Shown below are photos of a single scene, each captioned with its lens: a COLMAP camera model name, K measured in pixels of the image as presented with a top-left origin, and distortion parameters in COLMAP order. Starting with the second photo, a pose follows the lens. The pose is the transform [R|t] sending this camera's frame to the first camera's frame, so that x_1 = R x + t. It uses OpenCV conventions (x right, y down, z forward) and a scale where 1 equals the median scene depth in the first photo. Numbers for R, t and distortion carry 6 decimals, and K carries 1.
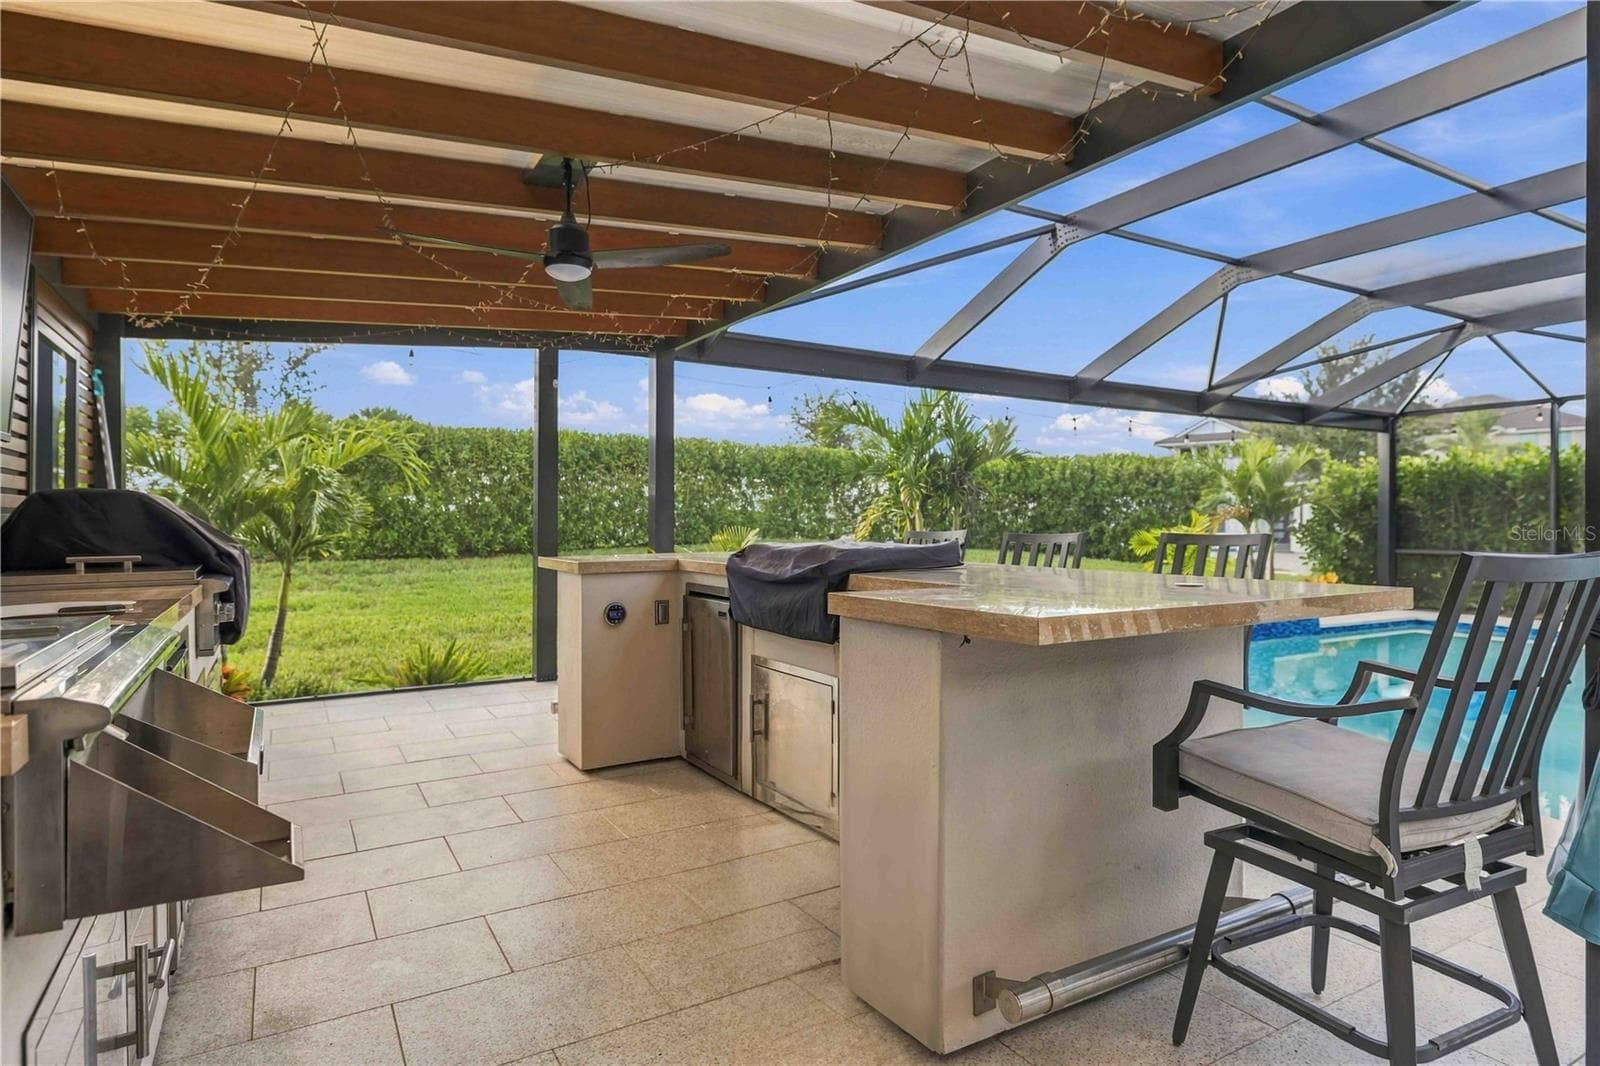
lens RADIAL K [[867.2, 0, 800.0], [0, 867.2, 533.0], [0, 0, 1]] dist [0.002912, 0.000279]
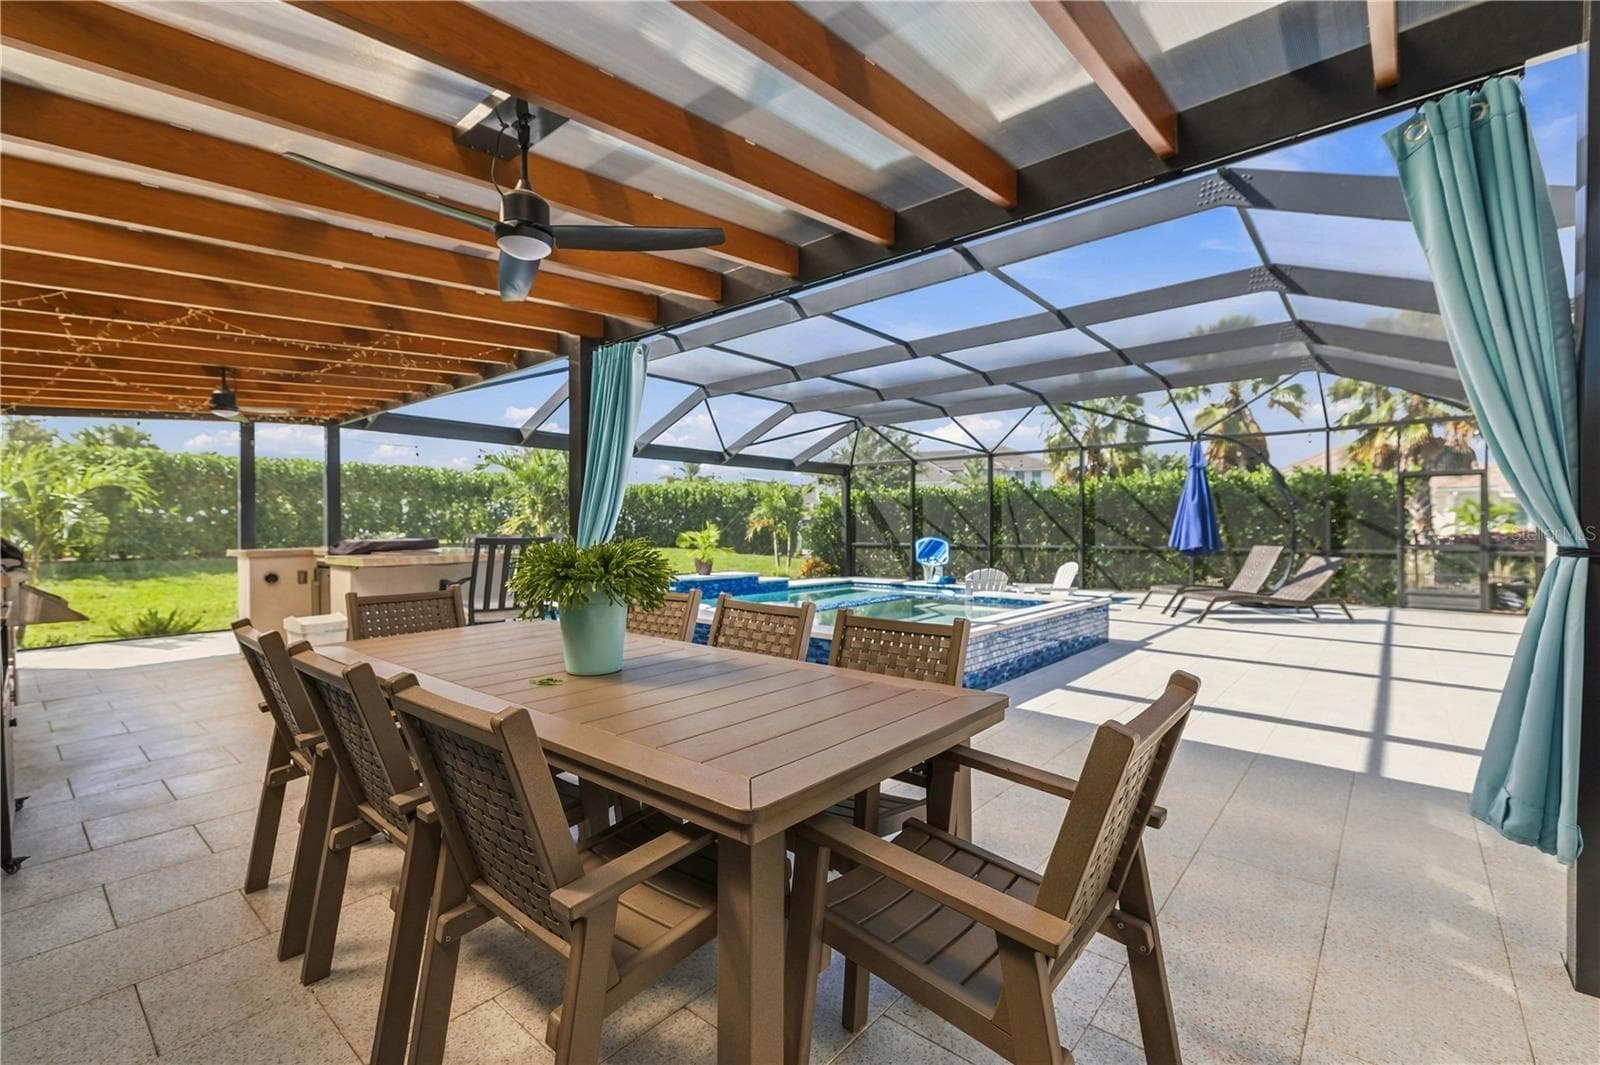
lens RADIAL K [[695.6, 0, 800.0], [0, 695.6, 532.5], [0, 0, 1]] dist [-0.001524, -0.000479]
pose [[0.947472, -0.007852, 0.319742, 0.235584], [0.009474, 0.999949, -0.003515, 0.006288], [-0.319698, 0.006360, 0.947498, -0.480303]]
